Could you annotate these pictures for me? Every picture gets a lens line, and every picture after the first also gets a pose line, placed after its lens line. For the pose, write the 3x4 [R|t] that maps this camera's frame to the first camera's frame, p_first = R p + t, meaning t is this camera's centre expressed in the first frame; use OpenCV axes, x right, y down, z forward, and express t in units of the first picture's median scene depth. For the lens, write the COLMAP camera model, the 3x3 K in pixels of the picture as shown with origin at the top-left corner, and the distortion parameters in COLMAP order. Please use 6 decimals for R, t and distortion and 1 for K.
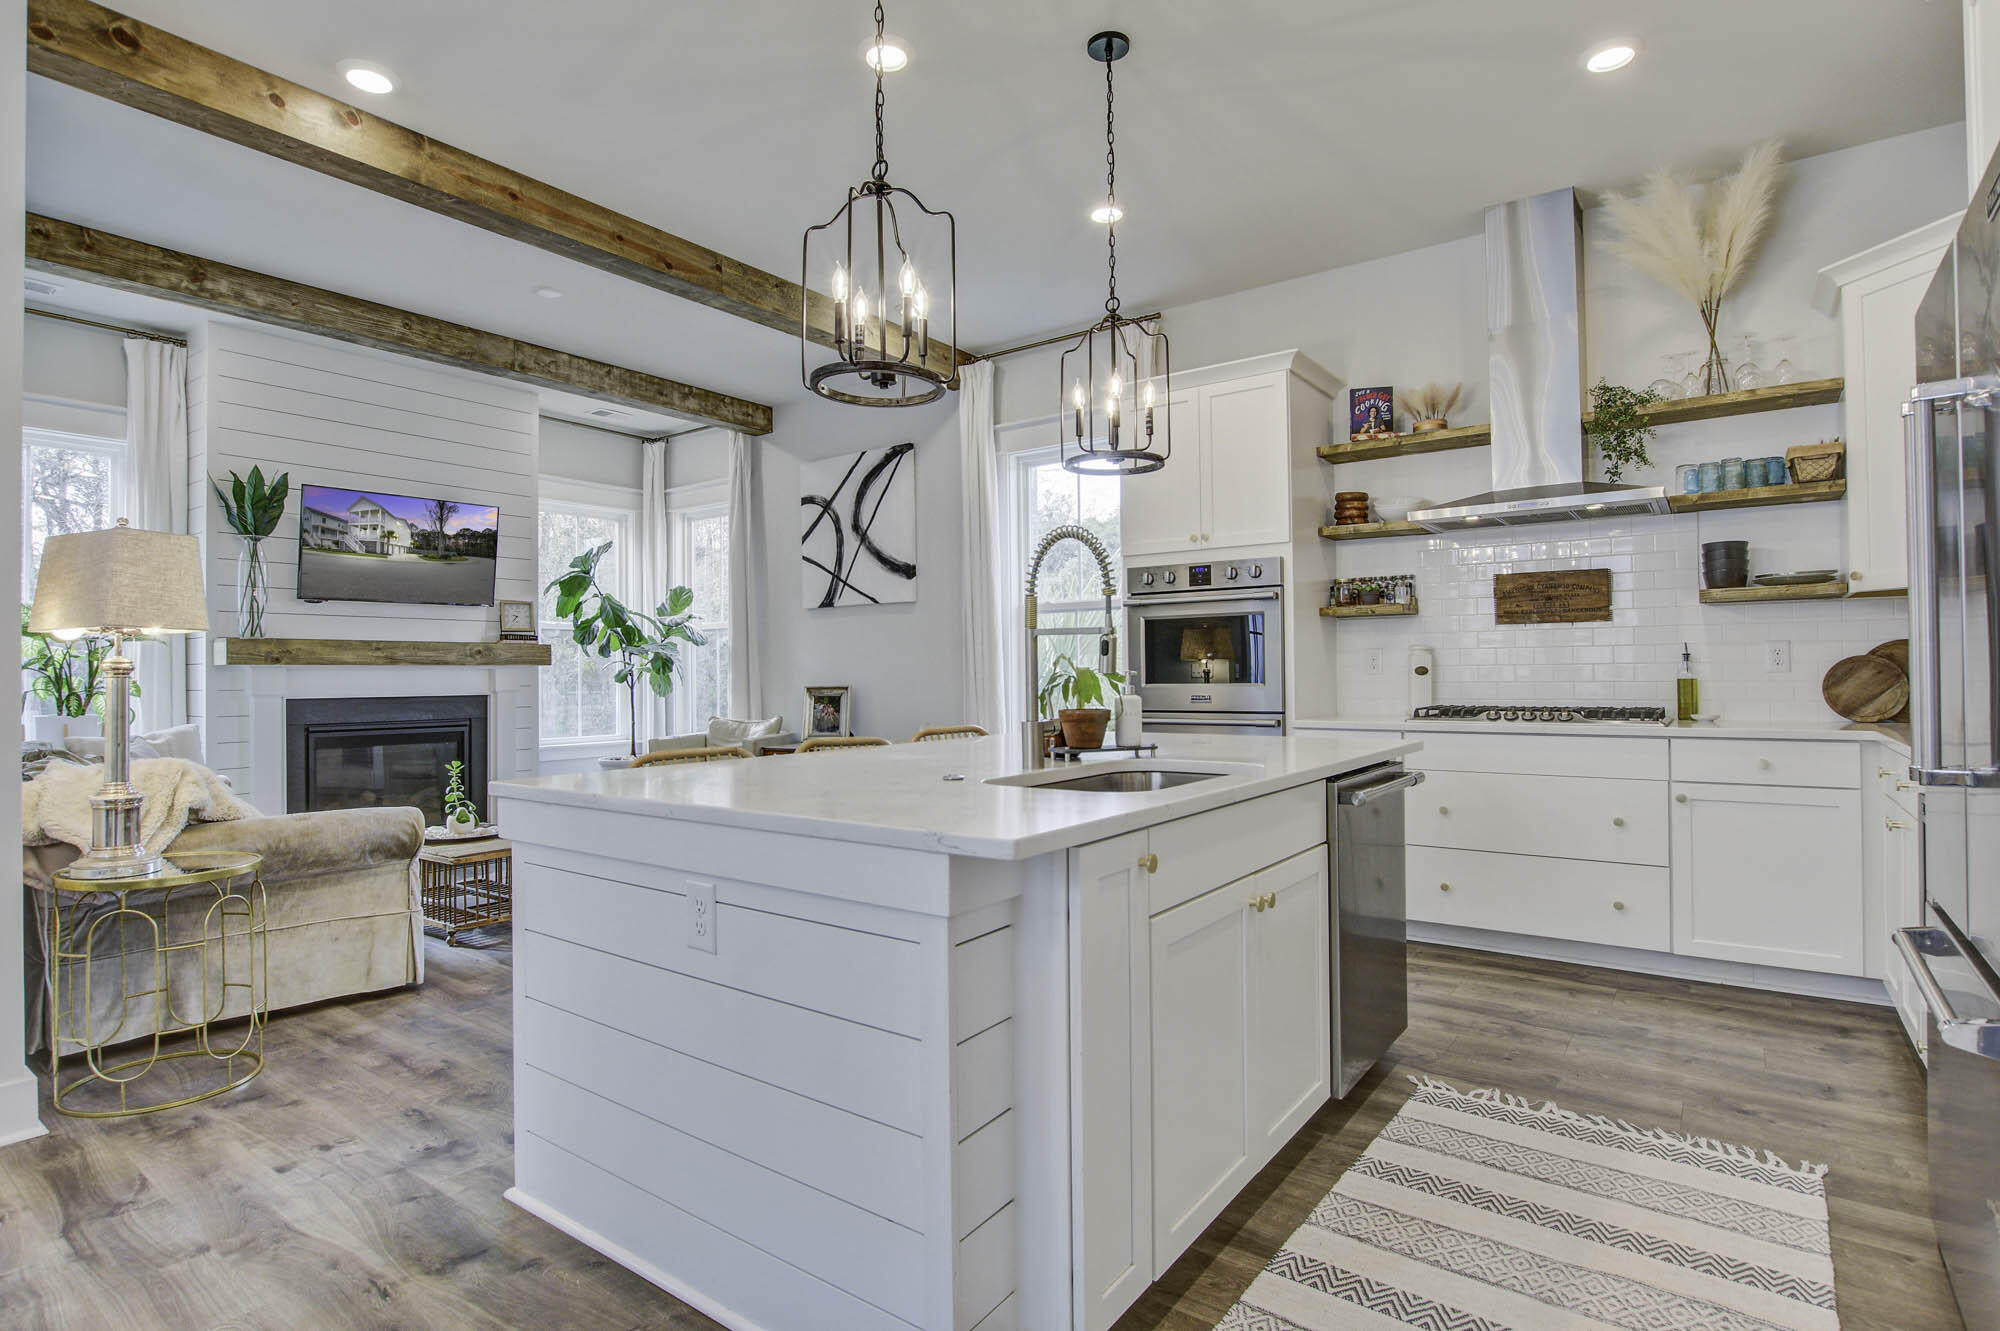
lens RADIAL K [[1007.0, 0, 992.0], [0, 1007.0, 661.6], [0, 0, 1]] dist [-0.021428, 0.000785]
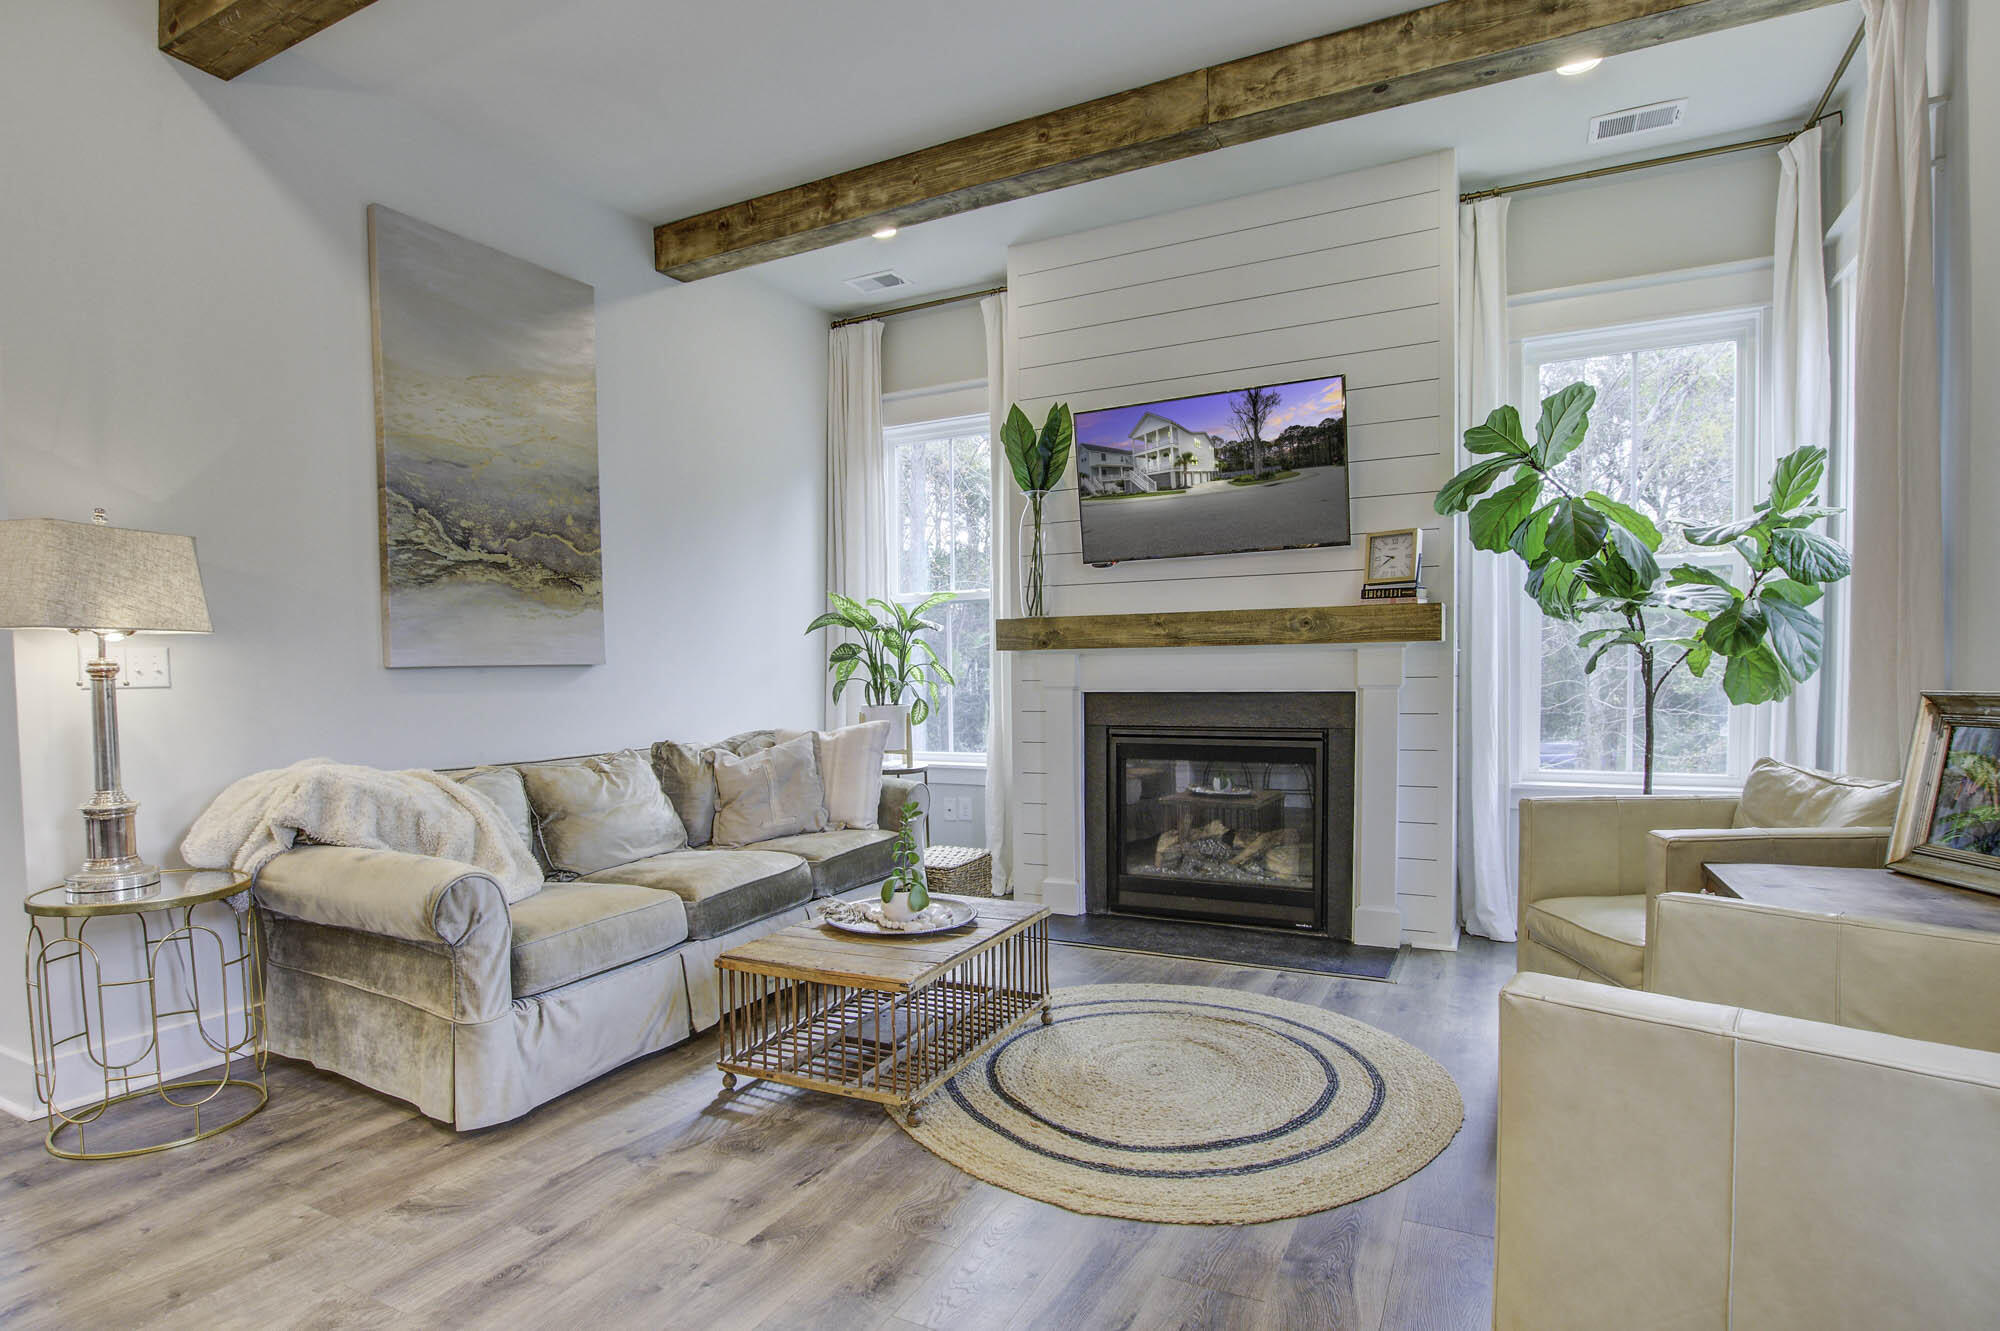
lens RADIAL K [[1015.8, 0, 976.2], [0, 1015.8, 719.5], [0, 0, 1]] dist [-0.025830, -0.000677]
pose [[0.158732, 0.051777, -0.985963, 0.081342], [0.023271, 0.998150, 0.056163, 0.011381], [0.987047, -0.031859, 0.157233, 0.765305]]
